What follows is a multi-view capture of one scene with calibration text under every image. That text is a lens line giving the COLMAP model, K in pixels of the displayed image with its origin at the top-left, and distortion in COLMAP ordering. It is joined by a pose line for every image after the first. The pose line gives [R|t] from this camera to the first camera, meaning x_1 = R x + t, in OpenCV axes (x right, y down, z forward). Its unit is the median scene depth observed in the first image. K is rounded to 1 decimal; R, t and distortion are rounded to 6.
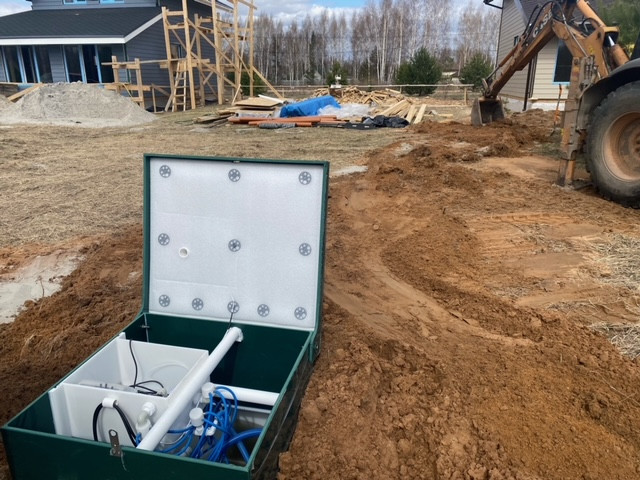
lens RADIAL K [[488.5, 0, 320.0], [0, 488.5, 240.0], [0, 0, 1]] dist [0.007935, 0.000477]
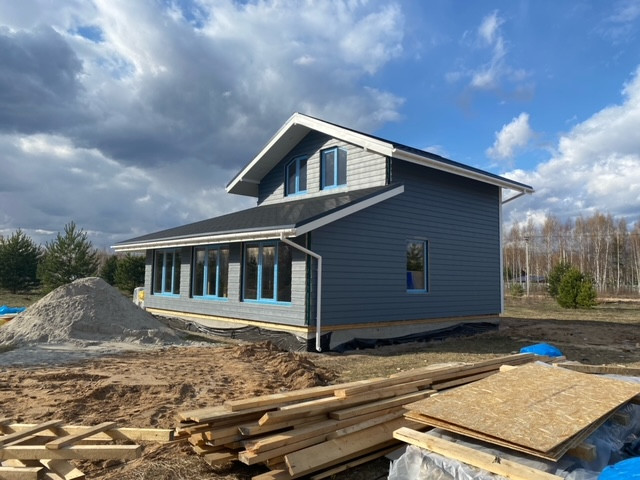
lens RADIAL K [[488.5, 0, 320.0], [0, 488.5, 240.0], [0, 0, 1]] dist [0.007935, 0.000477]
pose [[0.807717, -0.039715, -0.588231, -0.035885], [-0.192004, 0.925617, -0.326141, -0.187079], [0.557430, 0.376372, 0.740011, 0.505965]]
